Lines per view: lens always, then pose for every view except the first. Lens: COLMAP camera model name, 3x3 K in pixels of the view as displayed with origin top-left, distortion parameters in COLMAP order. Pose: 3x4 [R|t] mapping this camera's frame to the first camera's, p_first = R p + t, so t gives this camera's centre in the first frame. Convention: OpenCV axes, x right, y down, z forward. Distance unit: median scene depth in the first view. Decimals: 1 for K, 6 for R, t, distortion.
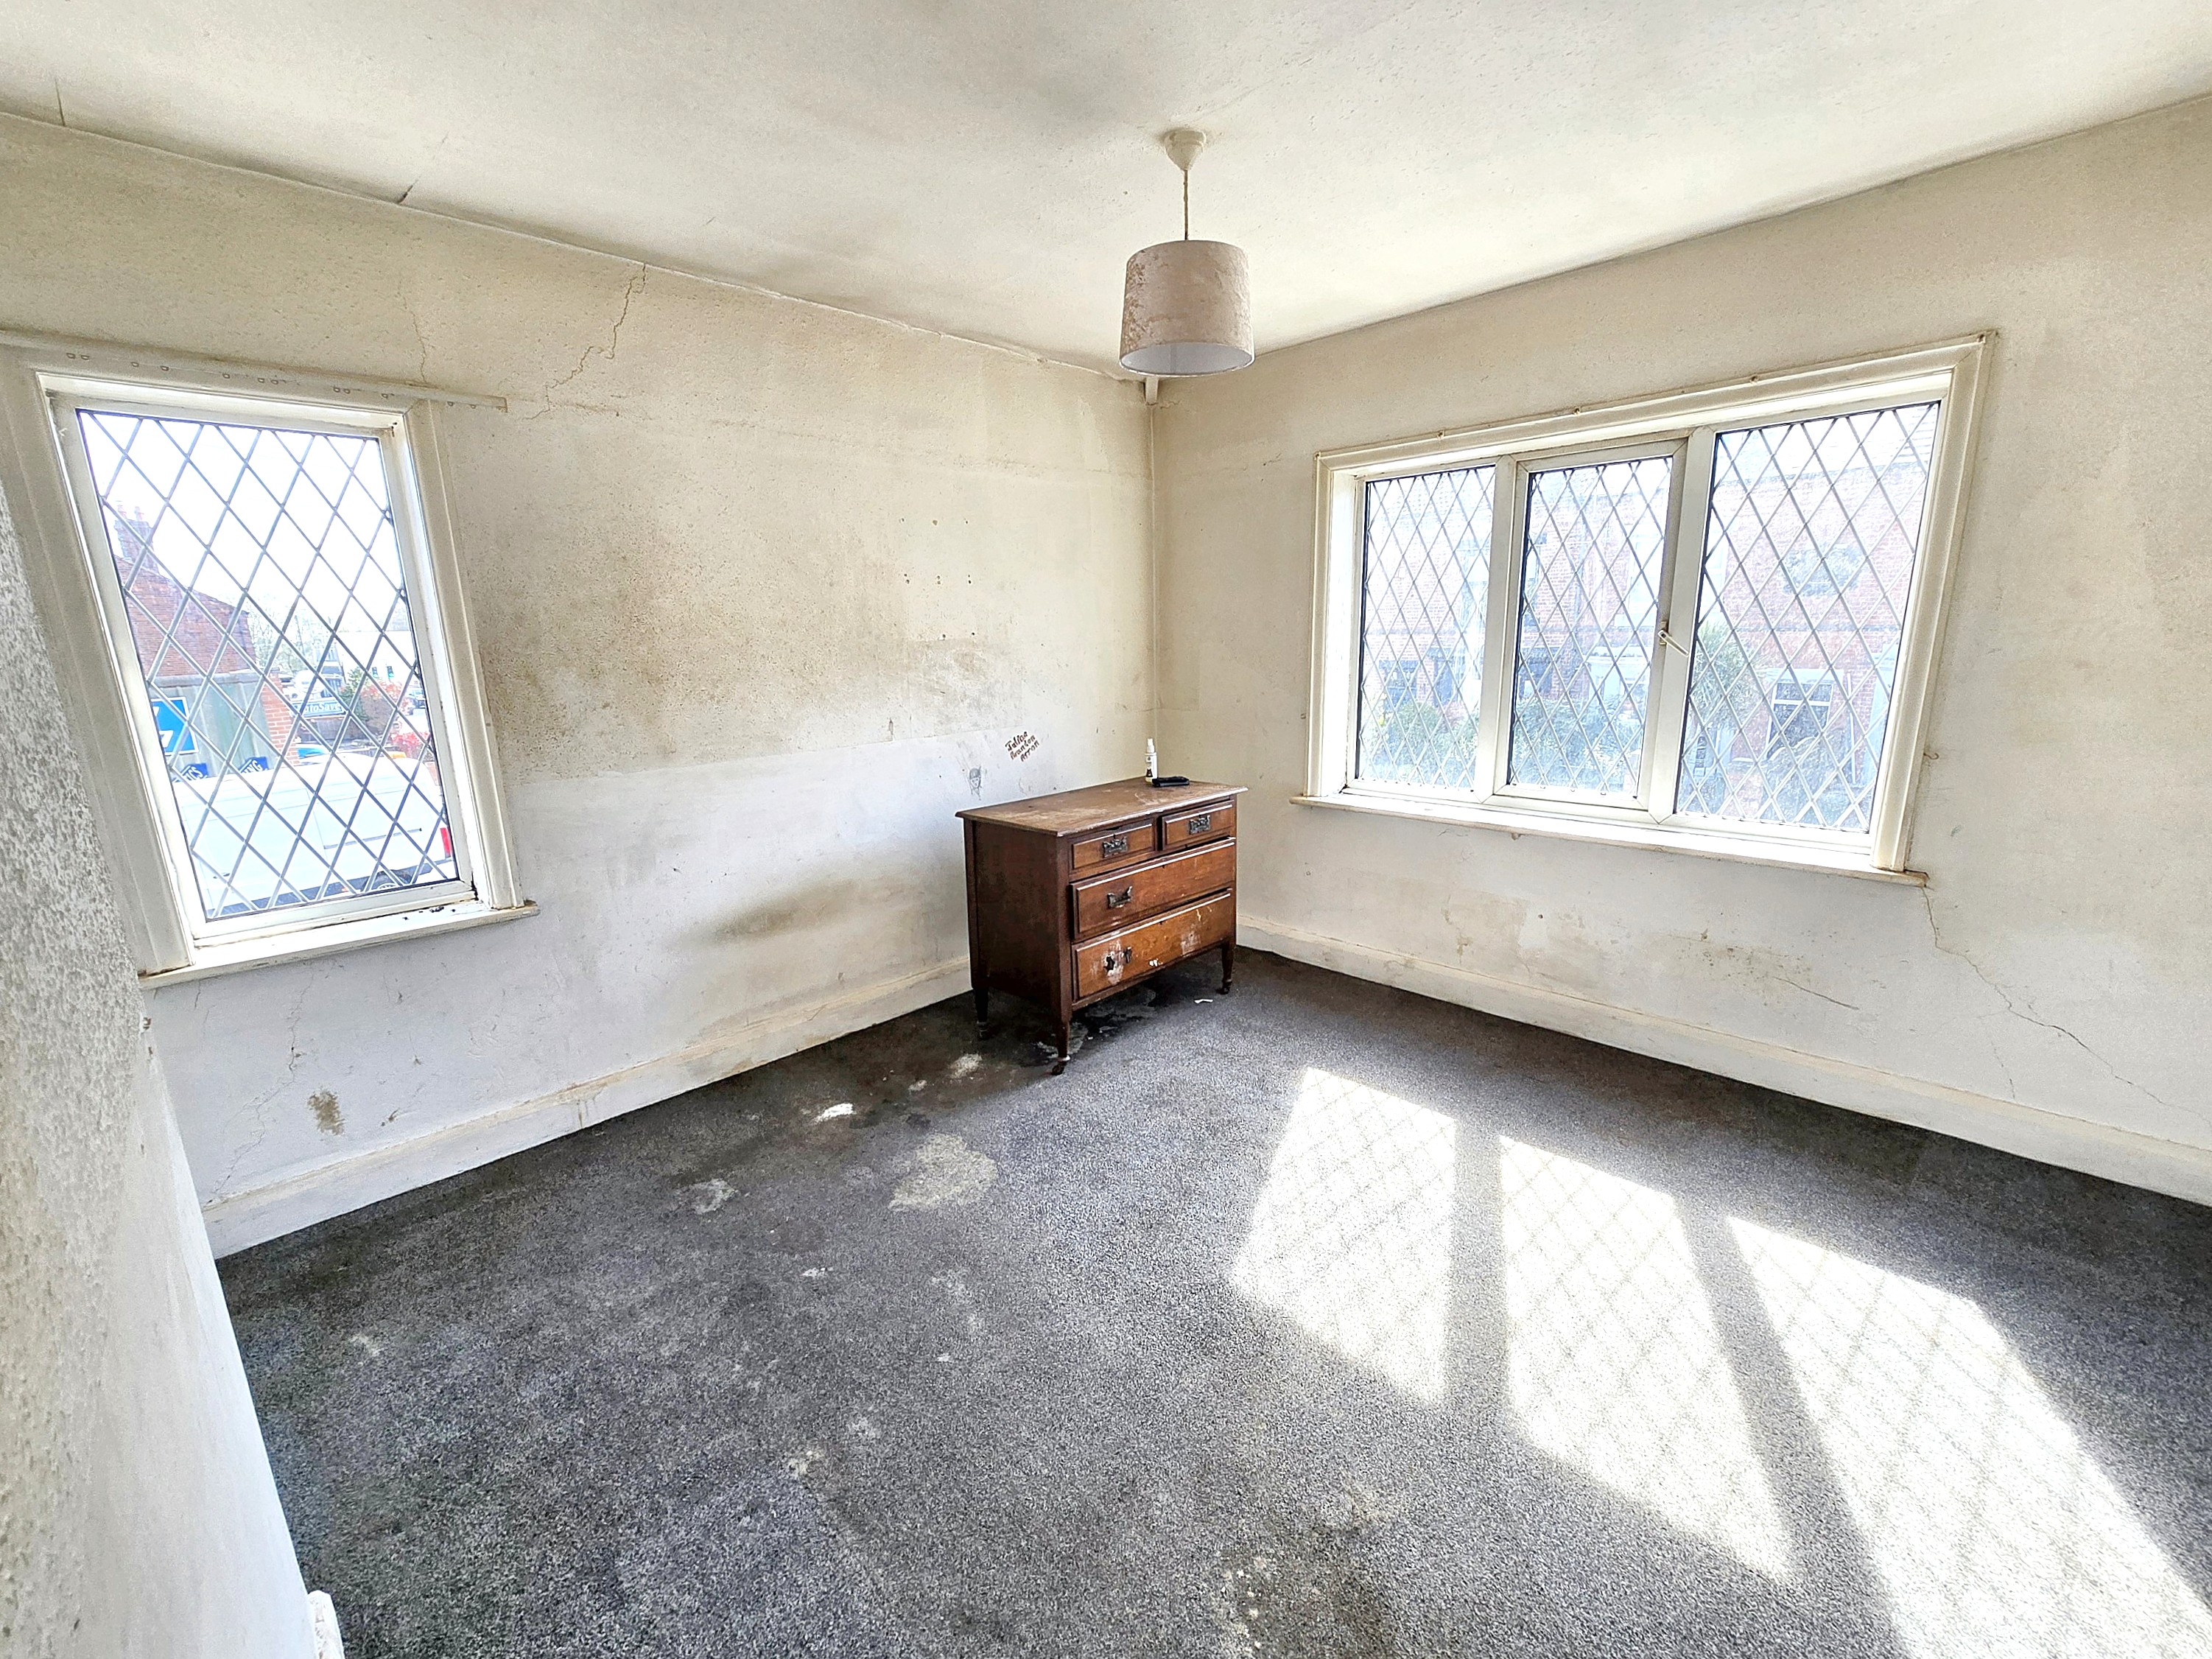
lens RADIAL K [[914.4, 0, 1106.0], [0, 914.4, 829.5], [0, 0, 1]] dist [-0.001824, 0.000145]
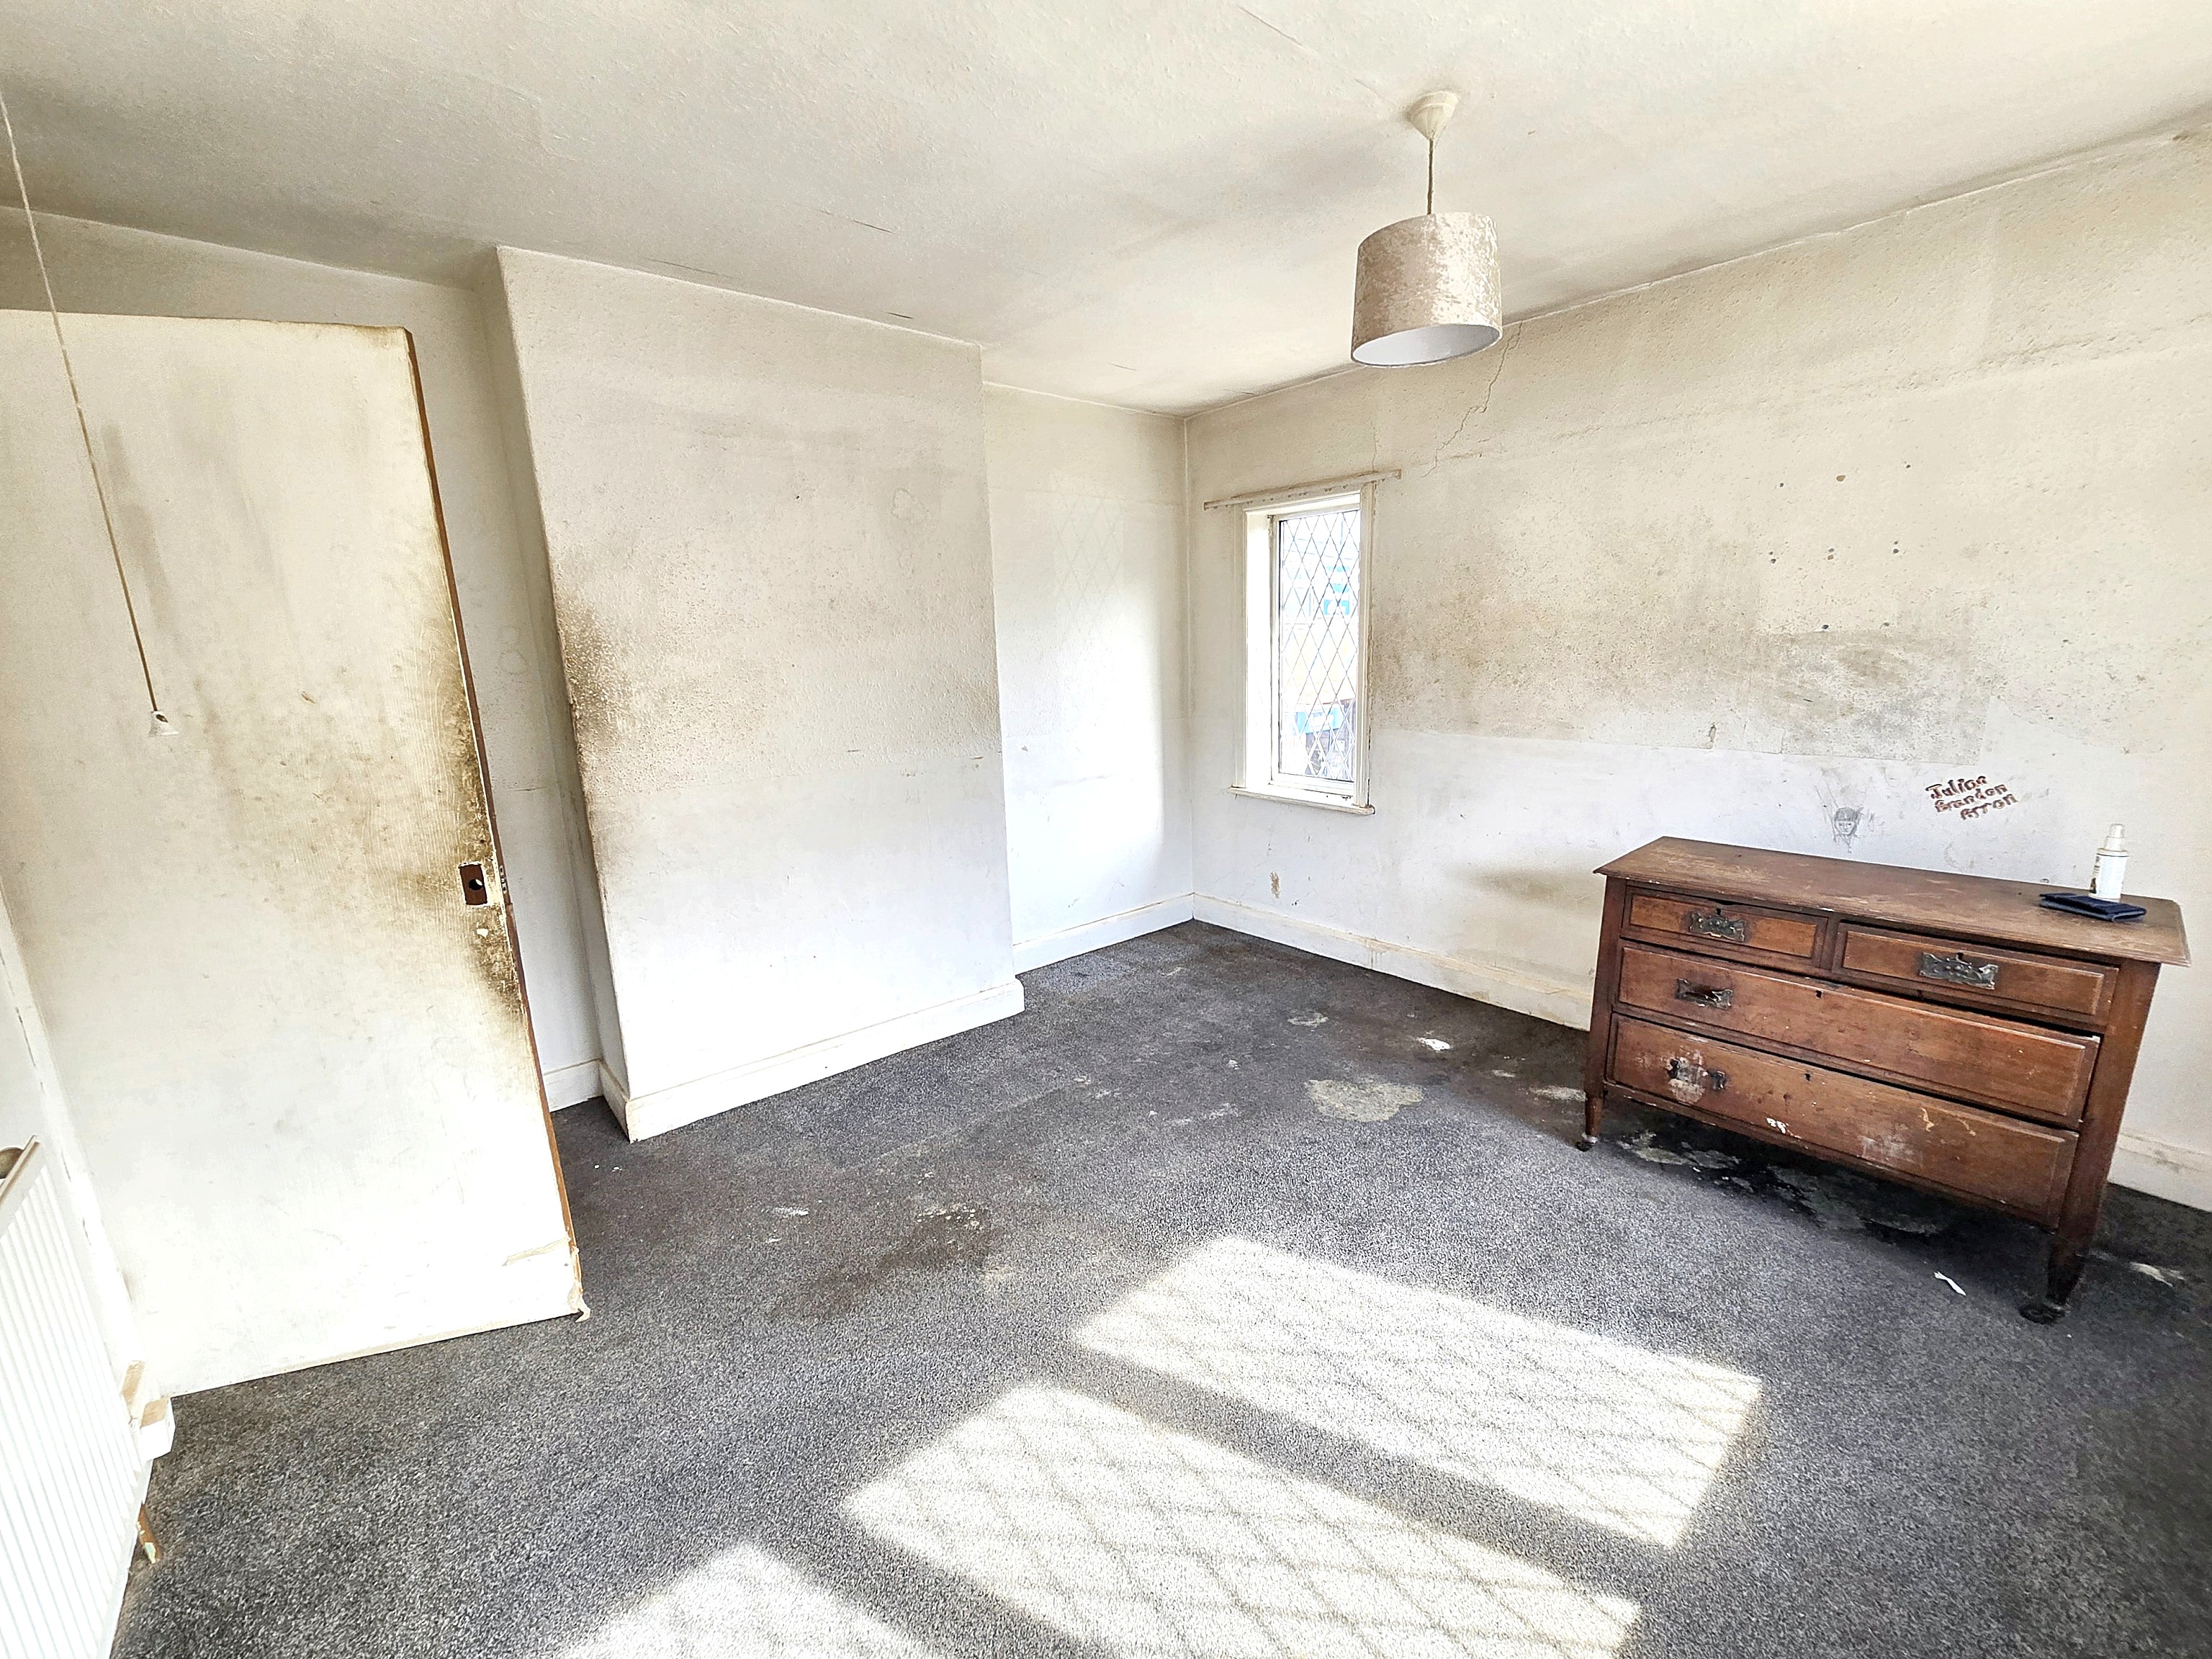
lens RADIAL K [[886.2, 0, 1106.0], [0, 886.2, 829.5], [0, 0, 1]] dist [-0.000043, -0.000011]
pose [[-0.059488, 0.234694, -0.970247, 0.761415], [-0.185469, 0.952446, 0.241760, -0.145538], [0.980848, 0.194332, -0.013131, 0.556383]]
